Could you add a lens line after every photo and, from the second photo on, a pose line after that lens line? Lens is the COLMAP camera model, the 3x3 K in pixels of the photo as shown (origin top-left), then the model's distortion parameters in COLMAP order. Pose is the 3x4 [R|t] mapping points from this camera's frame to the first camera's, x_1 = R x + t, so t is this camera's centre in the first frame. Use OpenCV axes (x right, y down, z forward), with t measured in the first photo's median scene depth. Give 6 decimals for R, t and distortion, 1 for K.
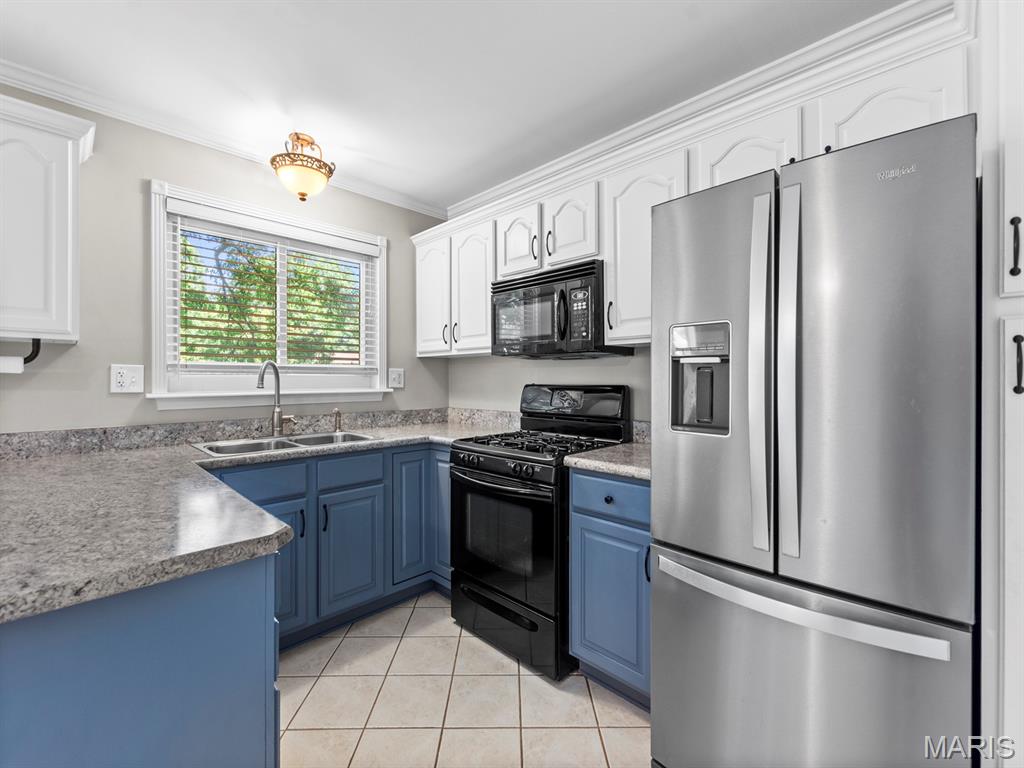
lens RADIAL K [[443.0, 0, 512.0], [0, 443.0, 384.0], [0, 0, 1]] dist [0.000170, -0.000069]
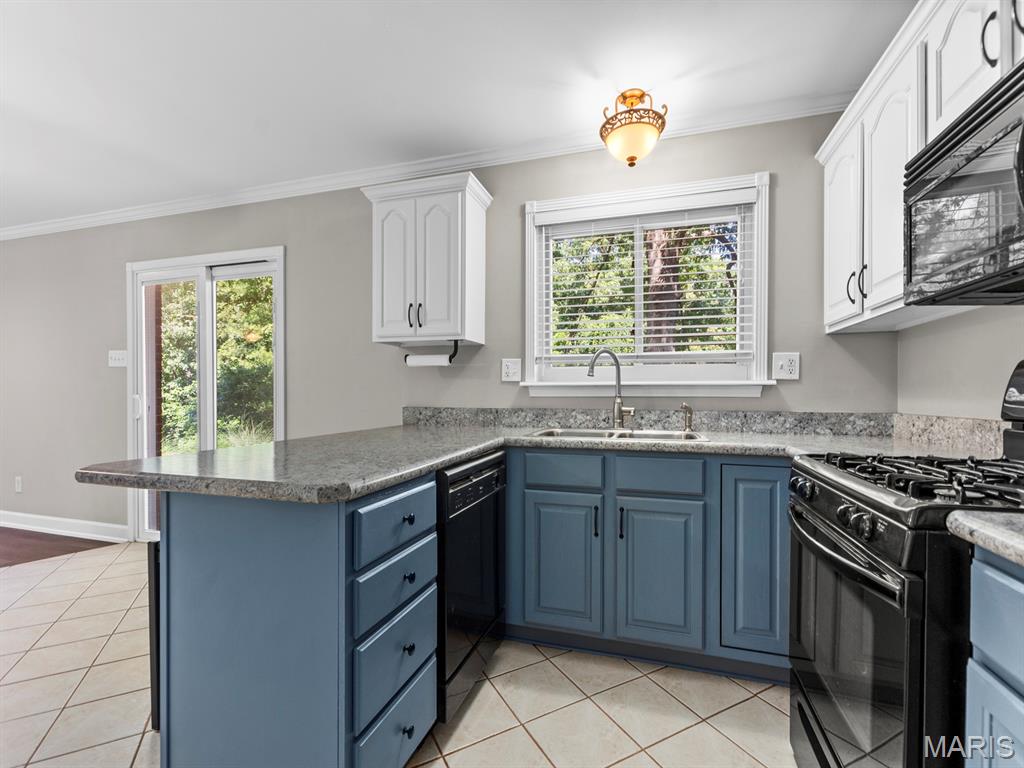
lens RADIAL K [[452.8, 0, 512.4], [0, 452.8, 399.0], [0, 0, 1]] dist [0.000920, -0.000094]
pose [[0.464028, 0.014377, -0.885704, 0.222609], [-0.012903, 0.999872, 0.009470, 0.048350], [0.885726, 0.007034, 0.464154, 0.350590]]
